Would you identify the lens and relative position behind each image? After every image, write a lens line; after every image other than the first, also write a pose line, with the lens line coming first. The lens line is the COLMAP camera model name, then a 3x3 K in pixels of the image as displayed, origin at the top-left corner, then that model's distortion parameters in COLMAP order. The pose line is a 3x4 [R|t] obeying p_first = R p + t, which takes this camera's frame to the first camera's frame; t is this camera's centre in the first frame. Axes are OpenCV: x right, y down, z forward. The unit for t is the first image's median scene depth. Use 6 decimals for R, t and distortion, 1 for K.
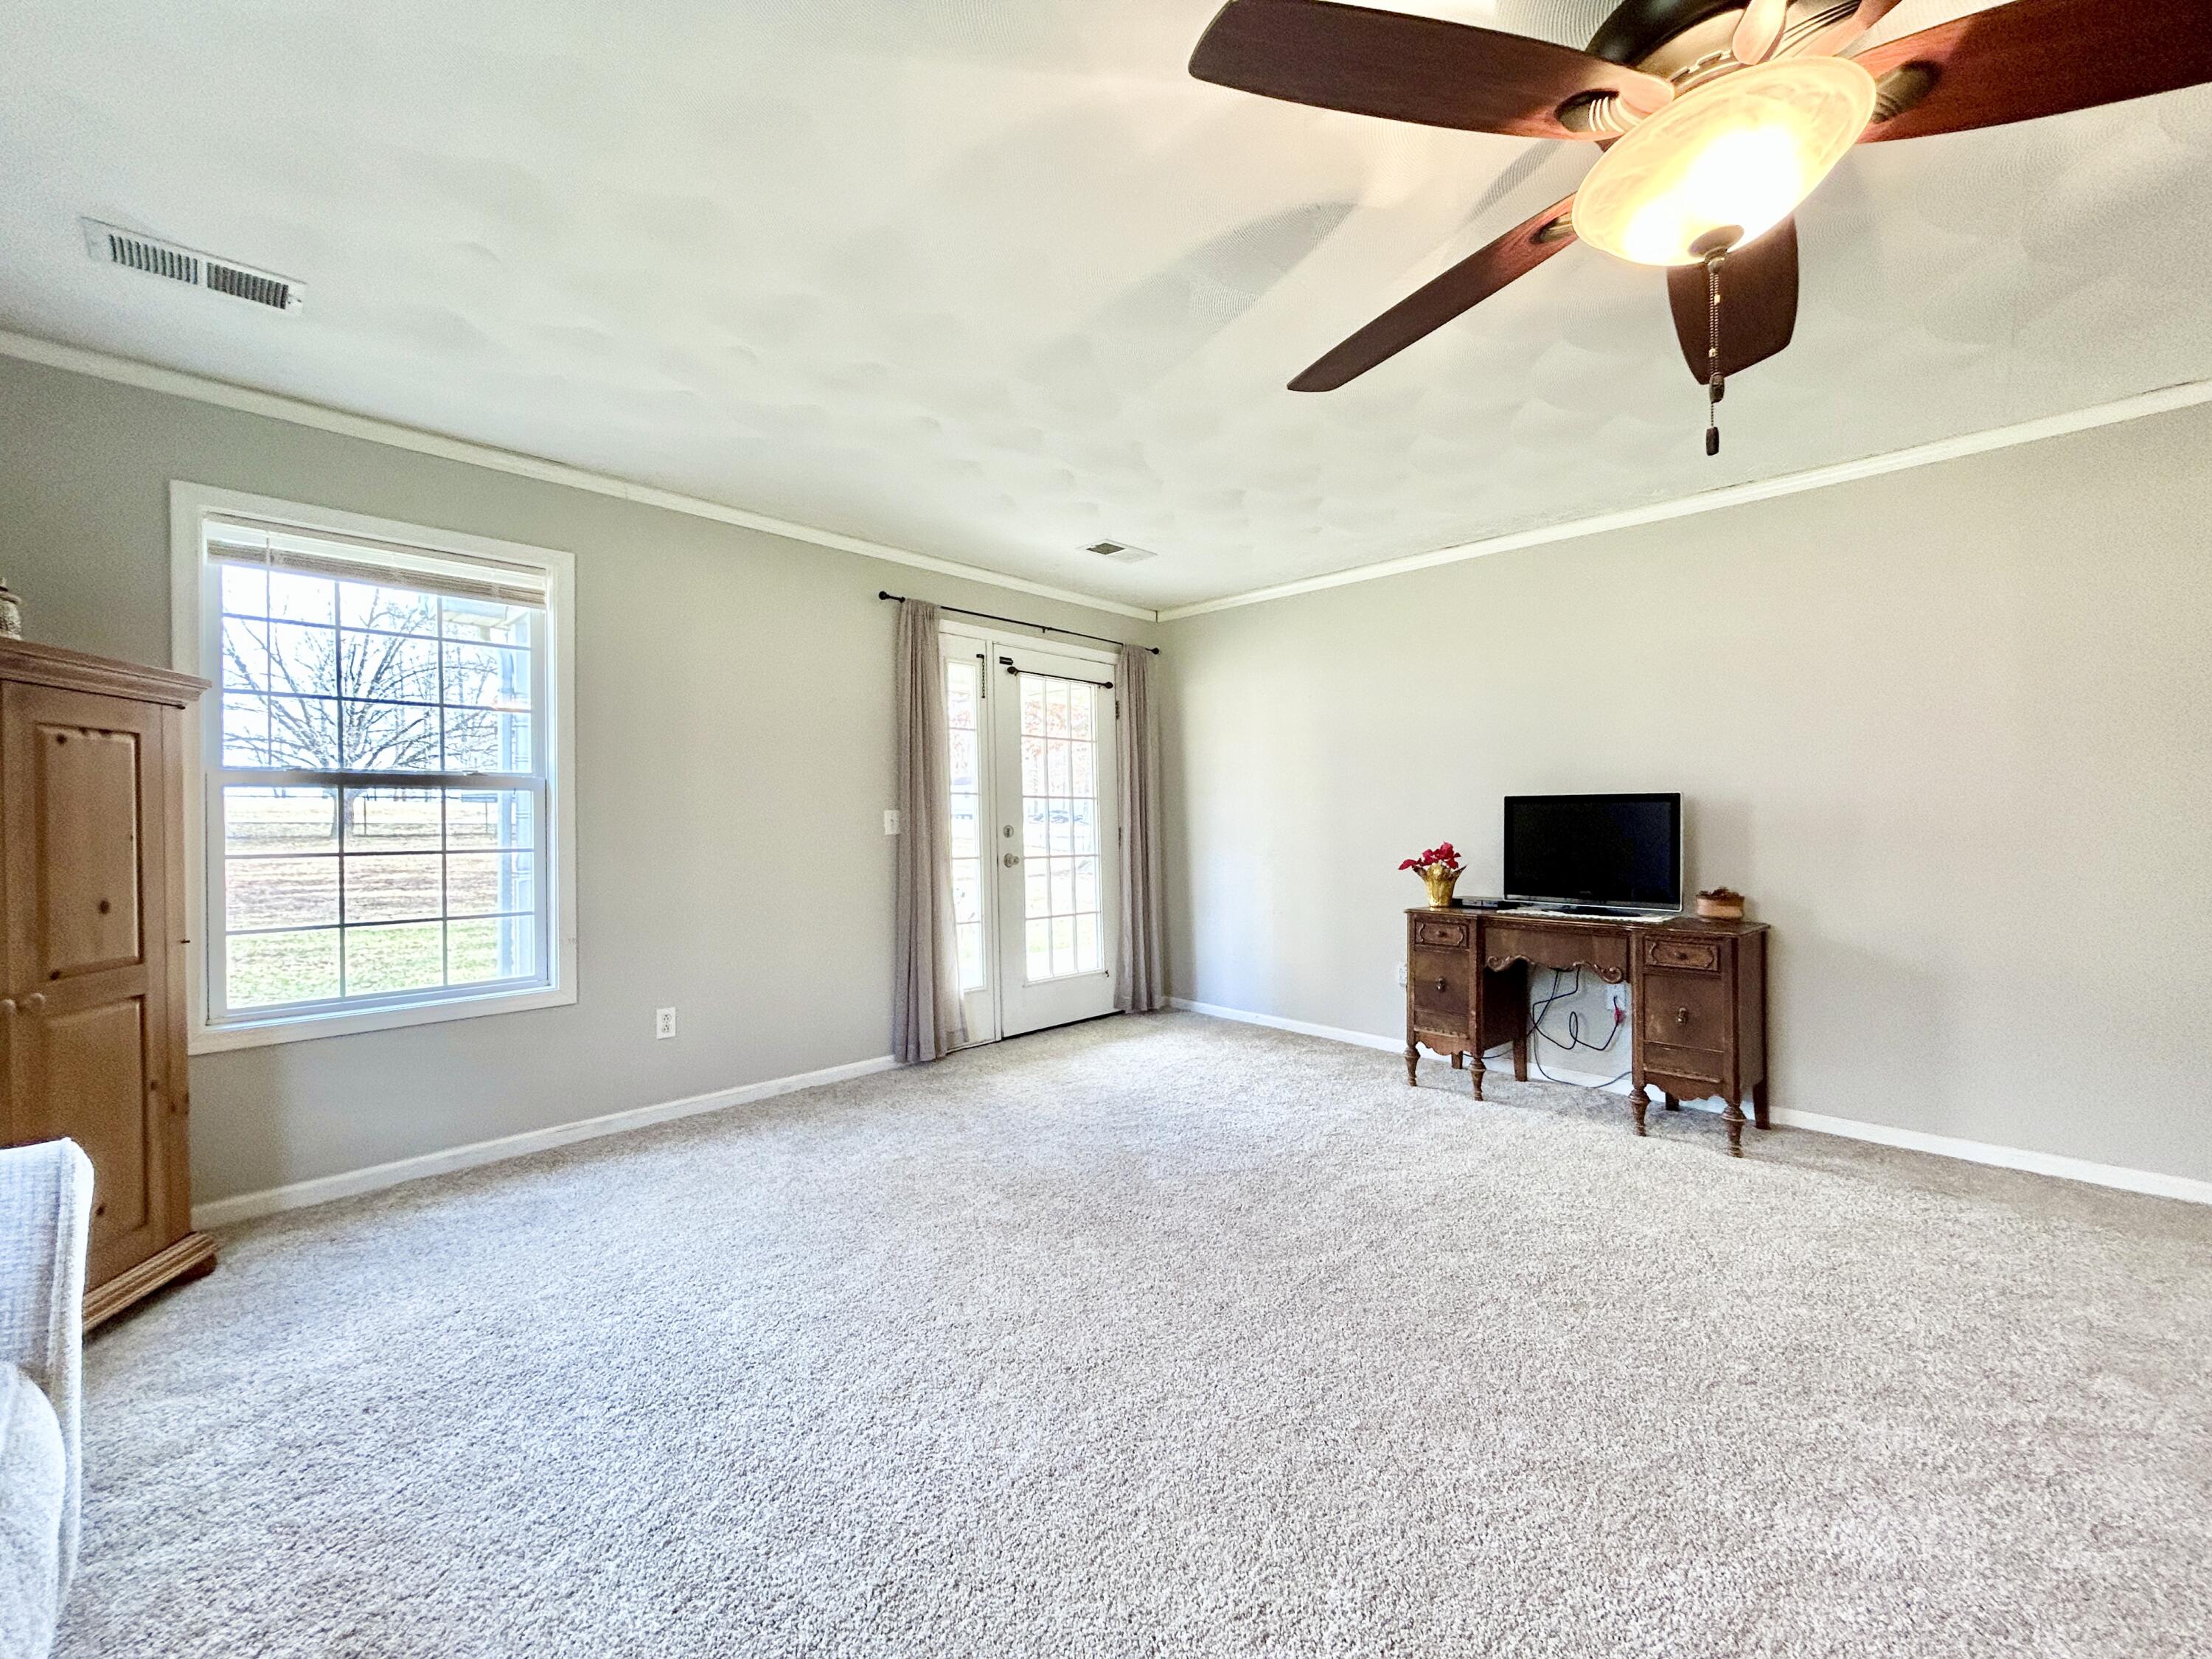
lens RADIAL K [[892.6, 0, 1096.7], [0, 892.6, 824.0], [0, 0, 1]] dist [0.000756, 0.000180]
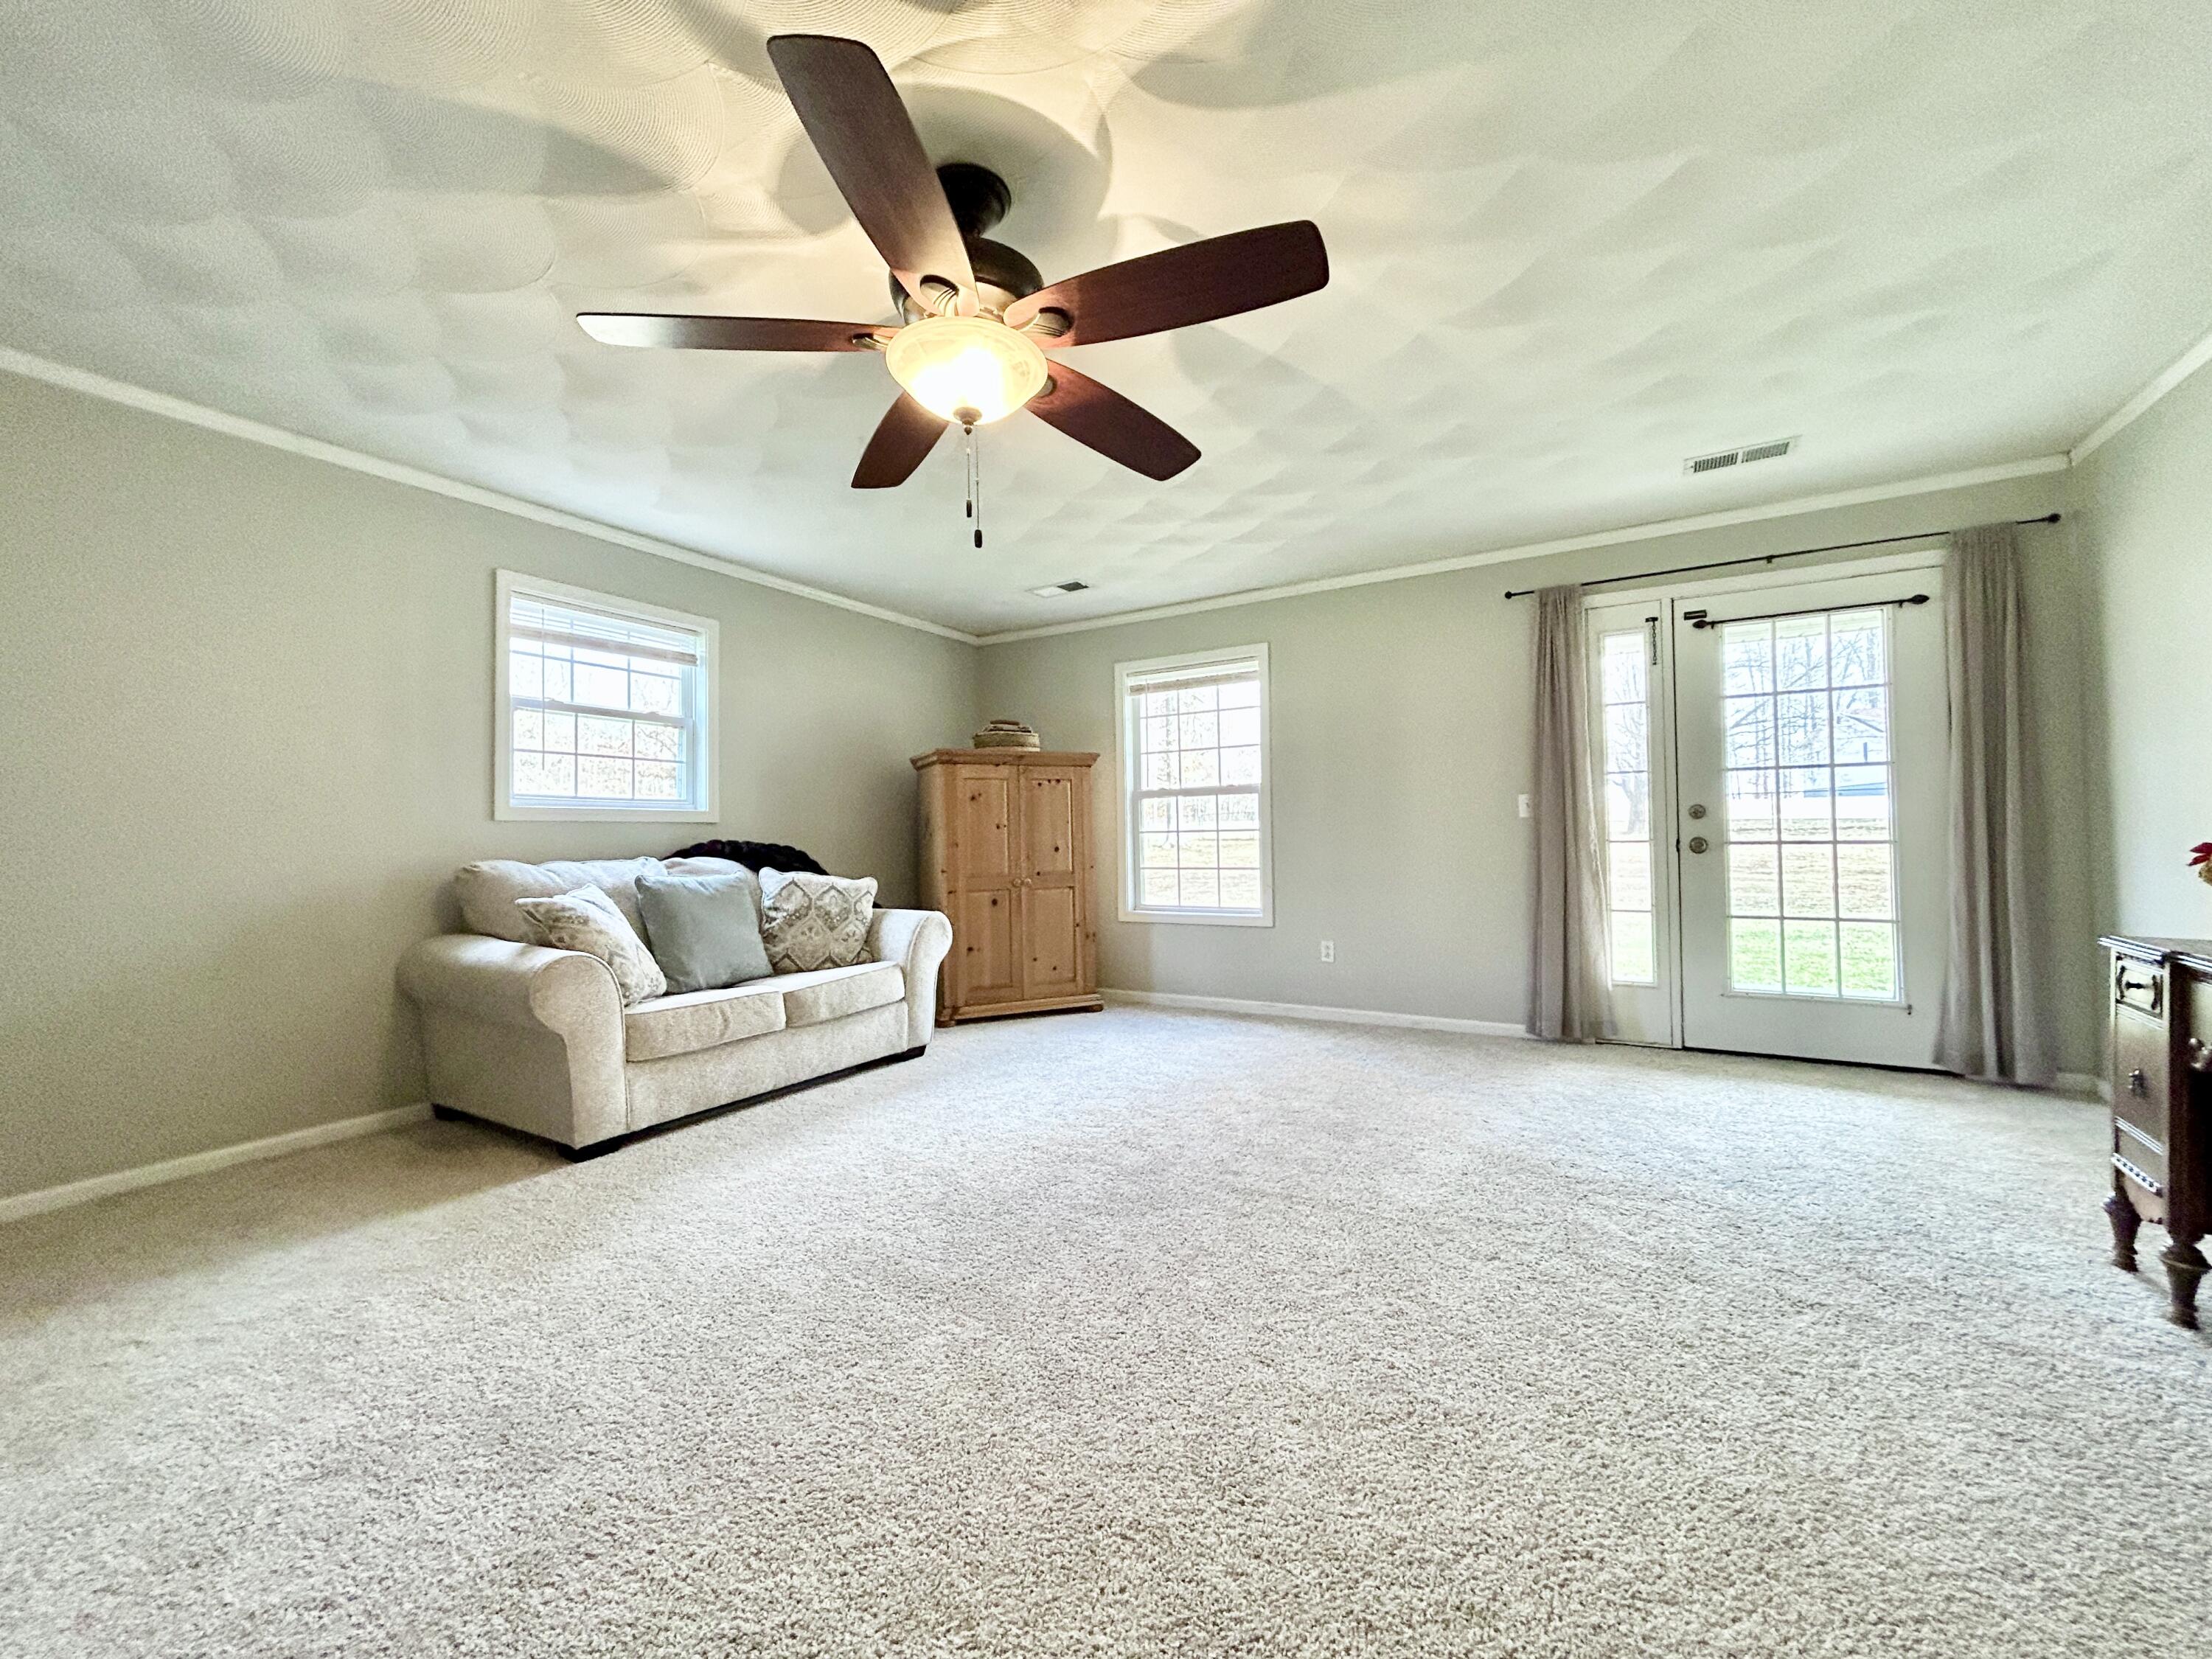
lens RADIAL K [[892.6, 0, 1095.2], [0, 892.6, 829.4], [0, 0, 1]] dist [0.000756, 0.000180]
pose [[0.235781, -0.003462, -0.971800, 0.623362], [0.016140, 0.999870, 0.000354, 0.015997], [0.971672, -0.015768, 0.235806, 0.233960]]
